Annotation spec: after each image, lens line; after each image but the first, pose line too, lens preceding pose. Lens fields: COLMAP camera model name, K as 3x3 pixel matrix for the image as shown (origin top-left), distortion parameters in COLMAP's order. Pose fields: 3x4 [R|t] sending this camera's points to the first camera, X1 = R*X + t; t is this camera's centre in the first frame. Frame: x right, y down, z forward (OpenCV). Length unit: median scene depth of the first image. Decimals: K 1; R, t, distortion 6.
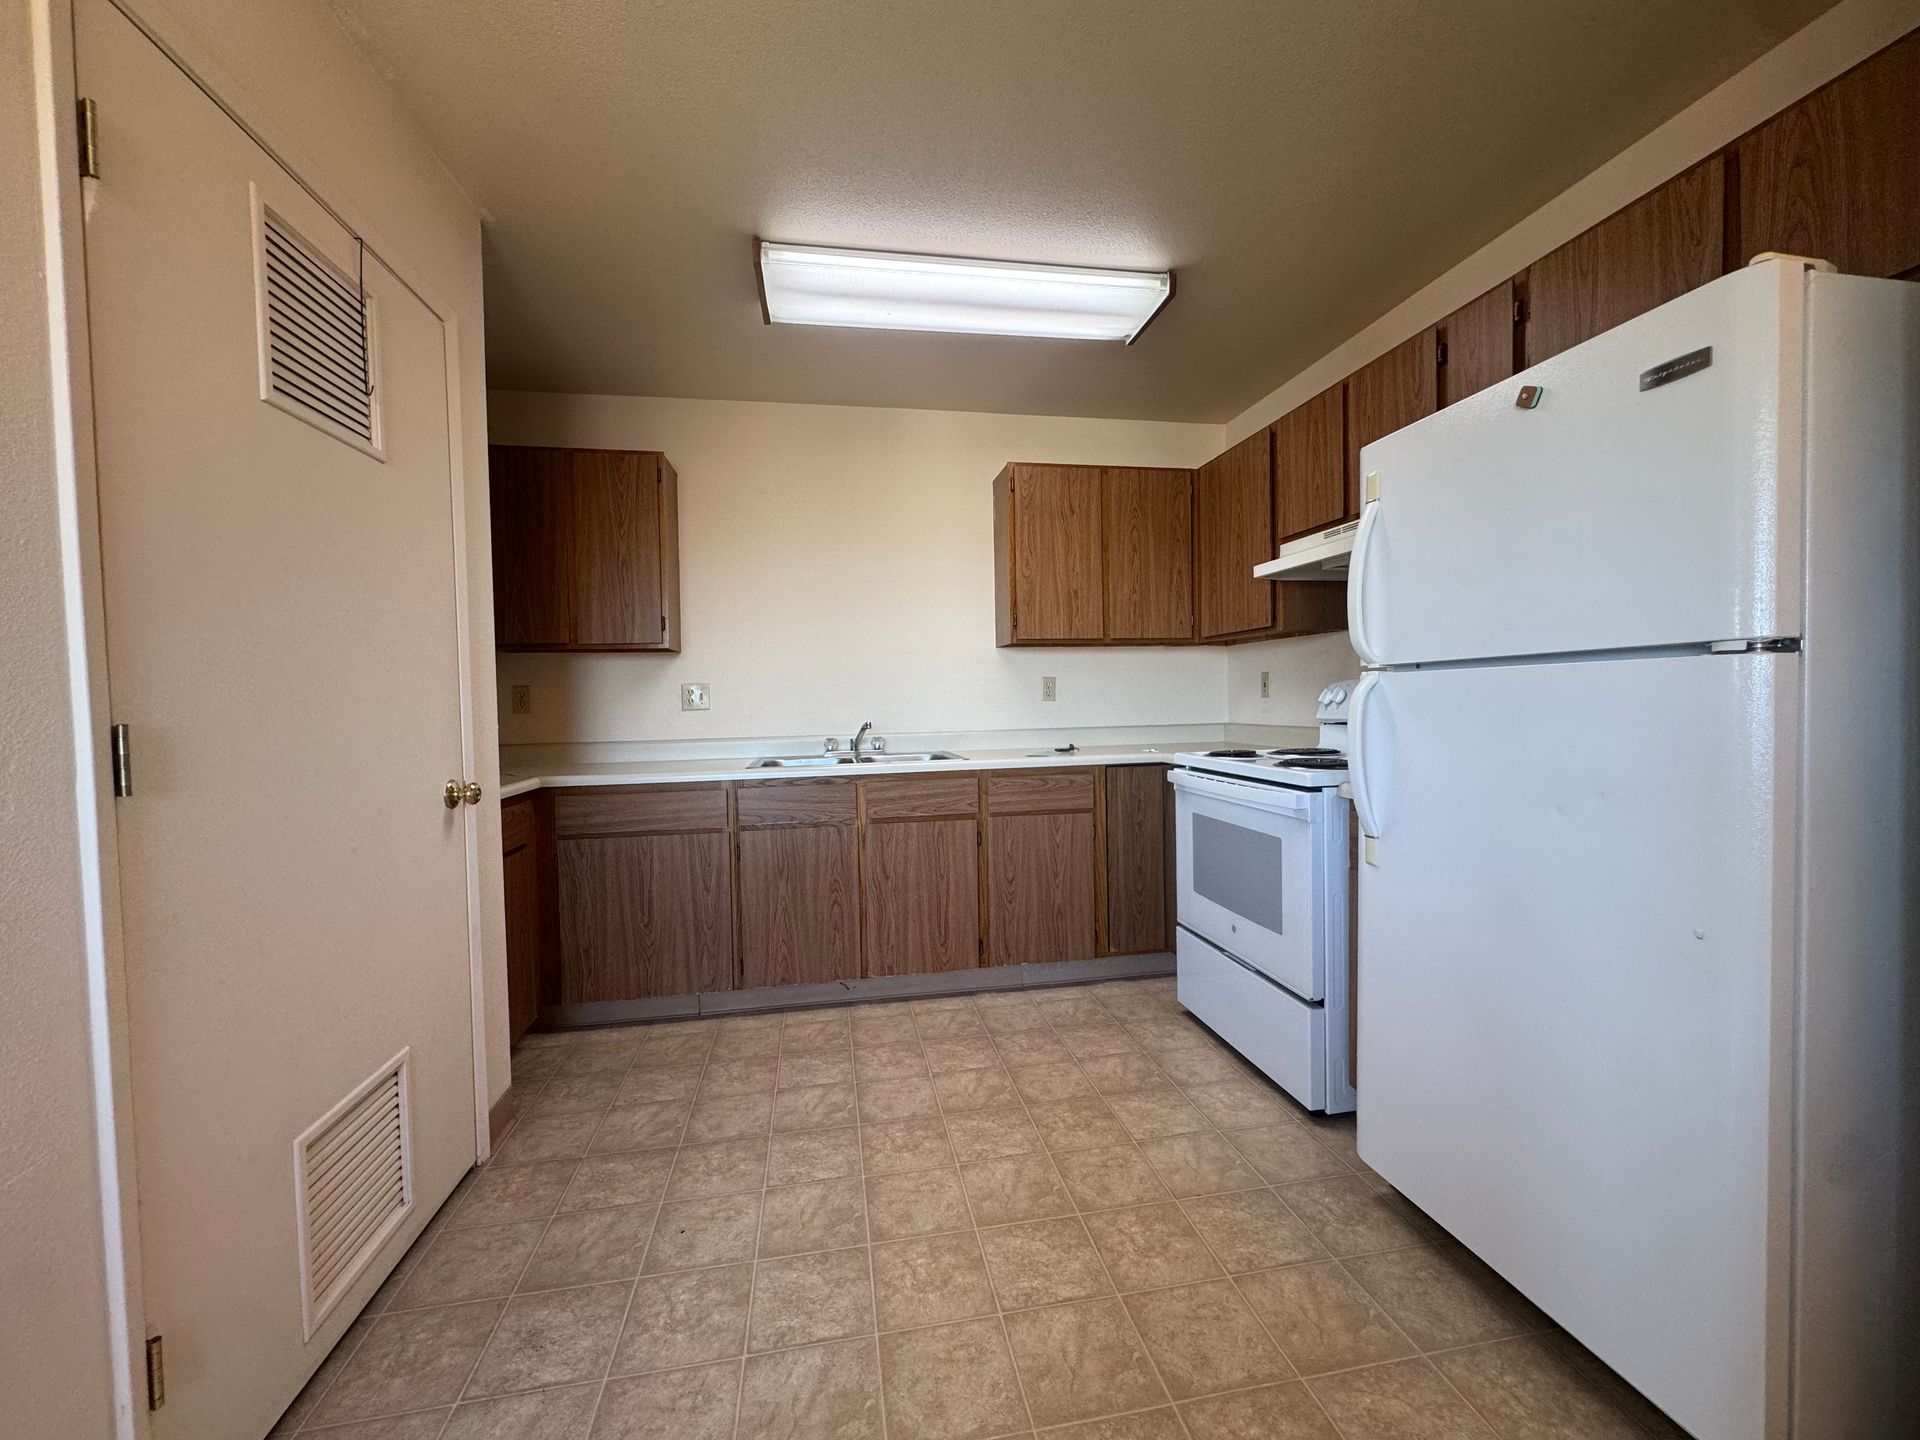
lens RADIAL K [[764.3, 0, 957.6], [0, 764.3, 716.7], [0, 0, 1]] dist [-0.003220, 0.000496]
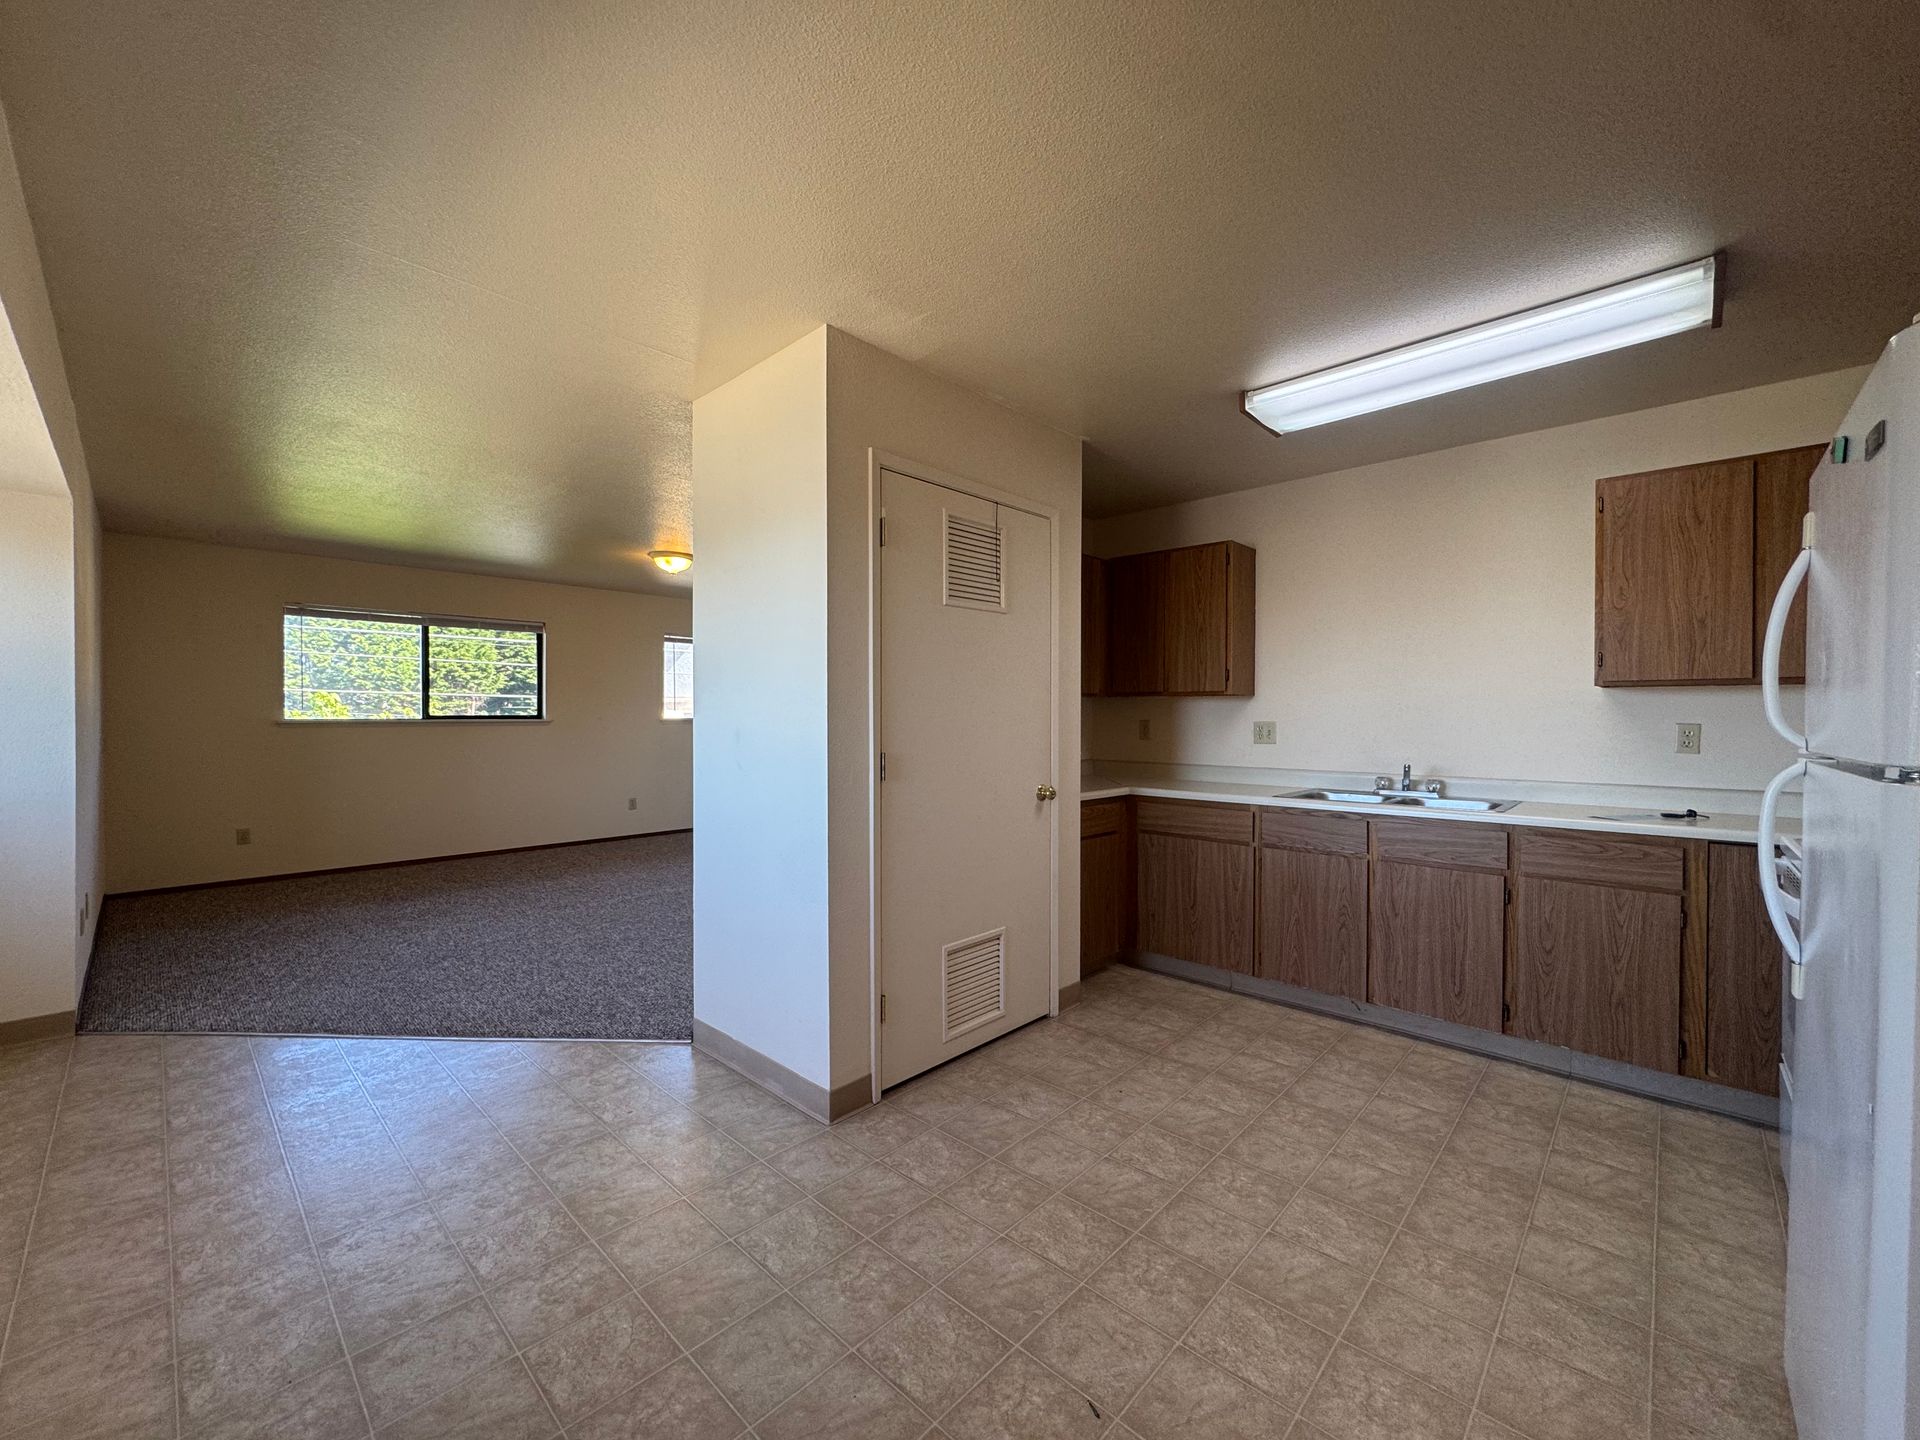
lens RADIAL K [[764.3, 0, 957.6], [0, 764.3, 716.7], [0, 0, 1]] dist [-0.003220, 0.000496]
pose [[0.597292, 0.023147, -0.801690, 0.398017], [-0.035136, 0.999379, 0.002677, -0.044869], [0.801254, 0.026570, 0.597734, -0.124093]]
